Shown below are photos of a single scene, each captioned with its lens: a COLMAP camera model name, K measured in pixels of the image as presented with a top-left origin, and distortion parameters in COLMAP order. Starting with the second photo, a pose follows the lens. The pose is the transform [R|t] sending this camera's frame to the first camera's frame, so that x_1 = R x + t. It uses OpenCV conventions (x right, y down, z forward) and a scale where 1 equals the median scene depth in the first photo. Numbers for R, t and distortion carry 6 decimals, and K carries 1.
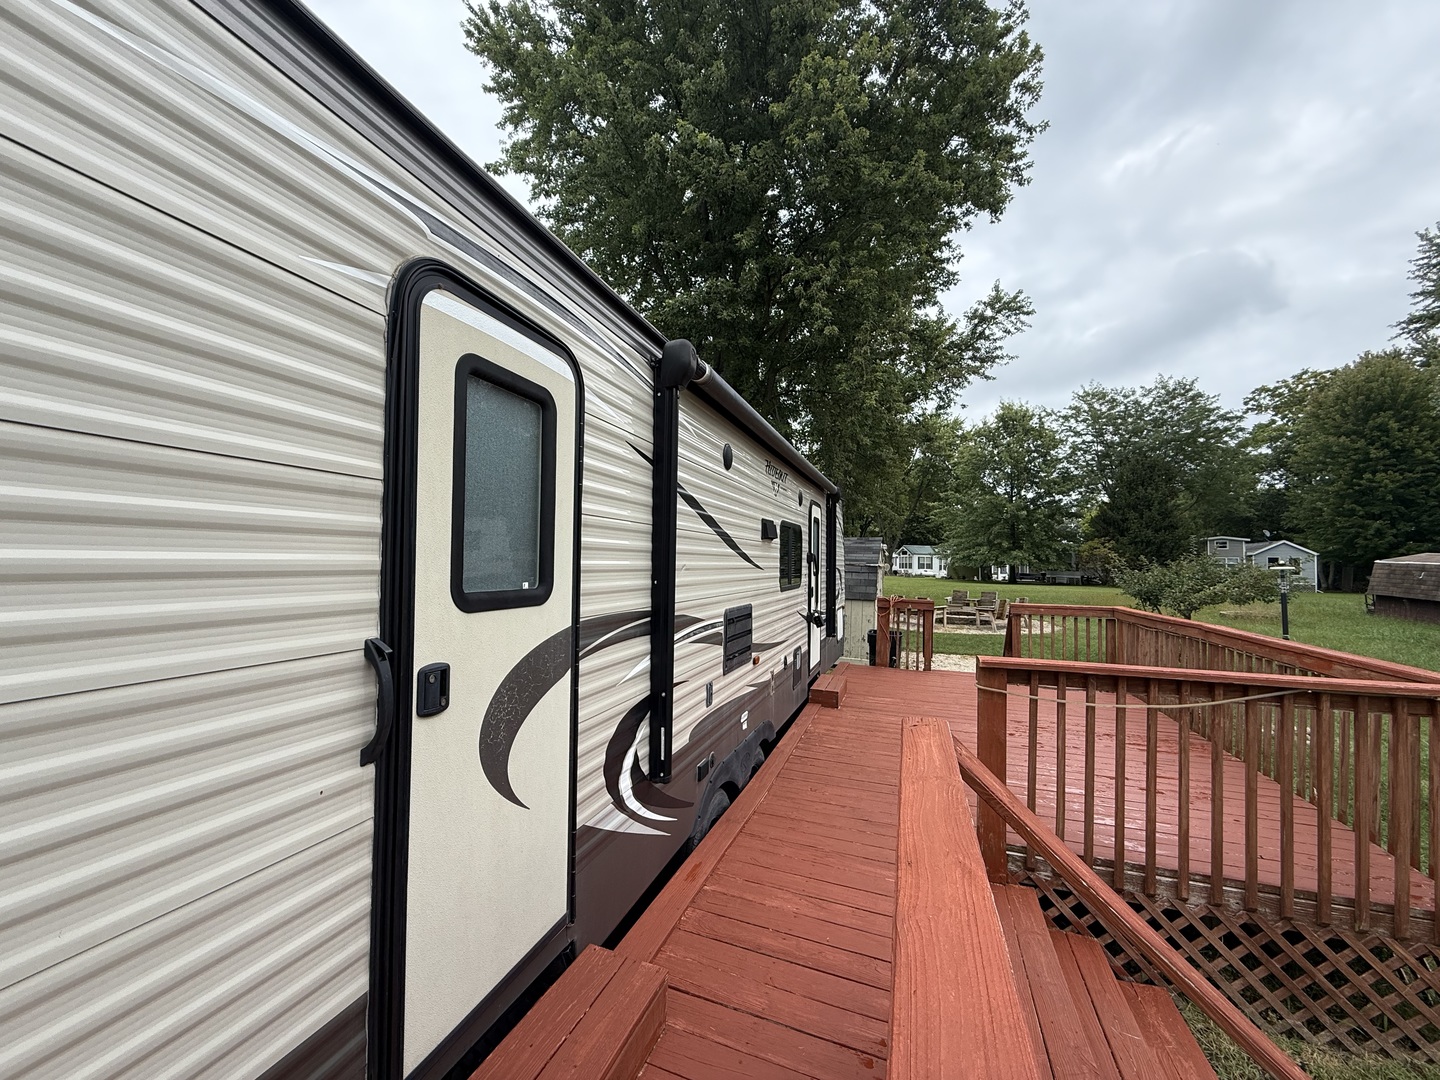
lens RADIAL K [[571.9, 0, 718.7], [0, 571.9, 545.6], [0, 0, 1]] dist [0.000344, -0.000361]
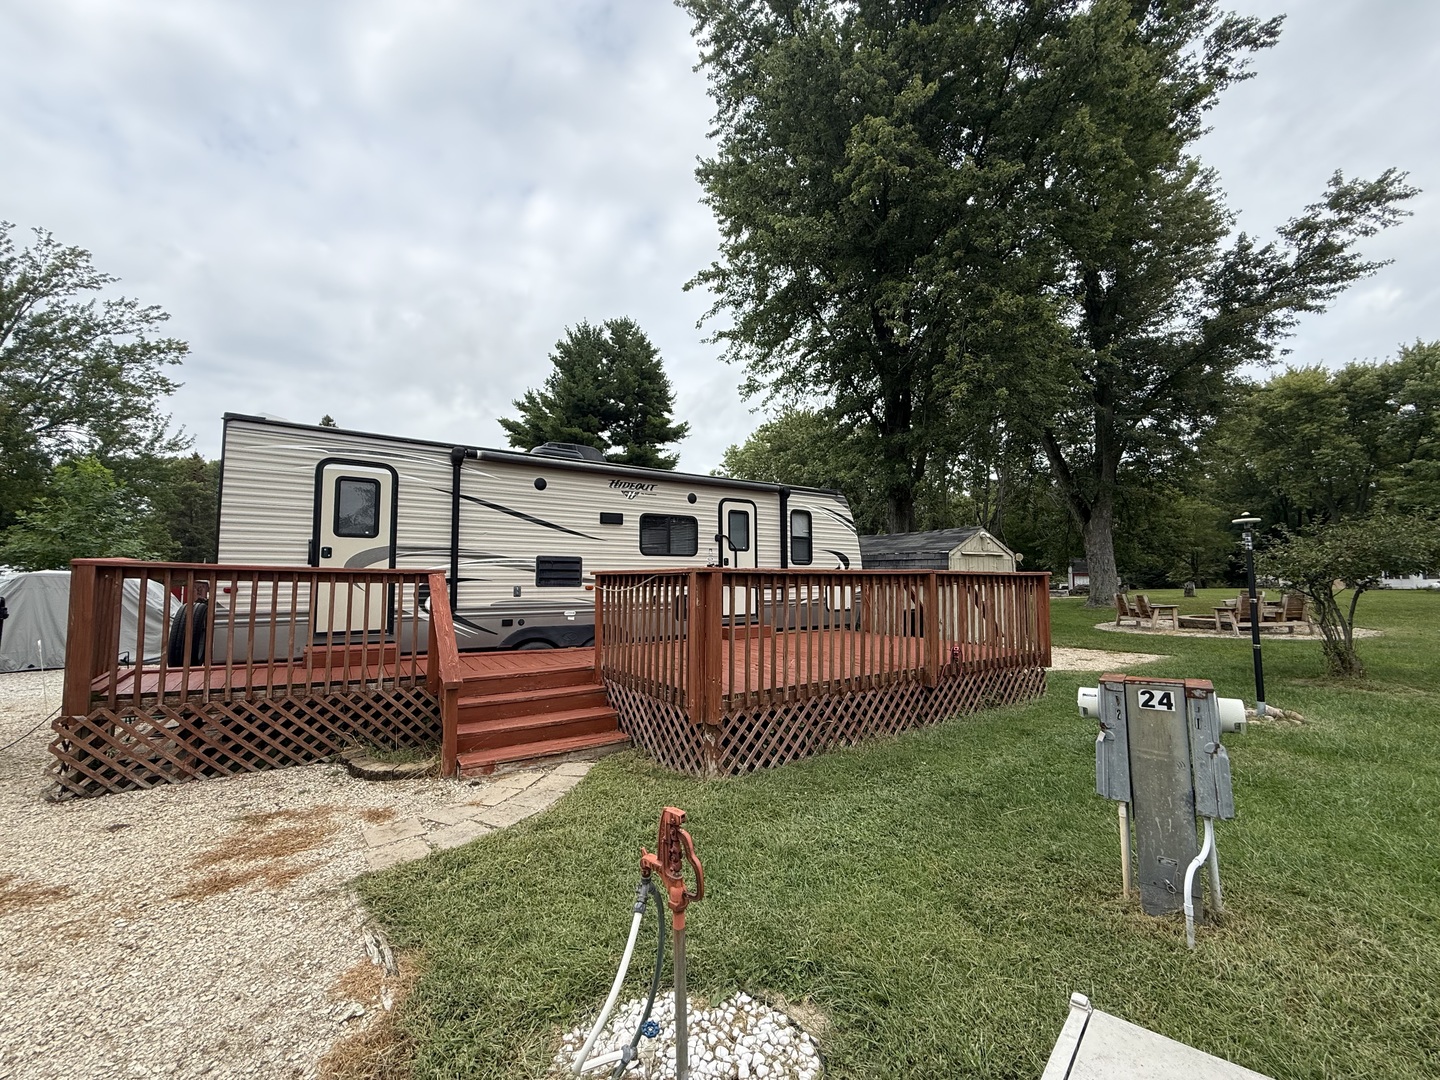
lens RADIAL K [[571.9, 0, 719.6], [0, 571.9, 541.6], [0, 0, 1]] dist [0.000344, -0.000361]
pose [[0.806296, -0.057139, -0.588746, 0.373127], [0.030549, 0.998018, -0.055023, 0.040690], [0.590723, 0.026380, 0.806443, -0.065167]]
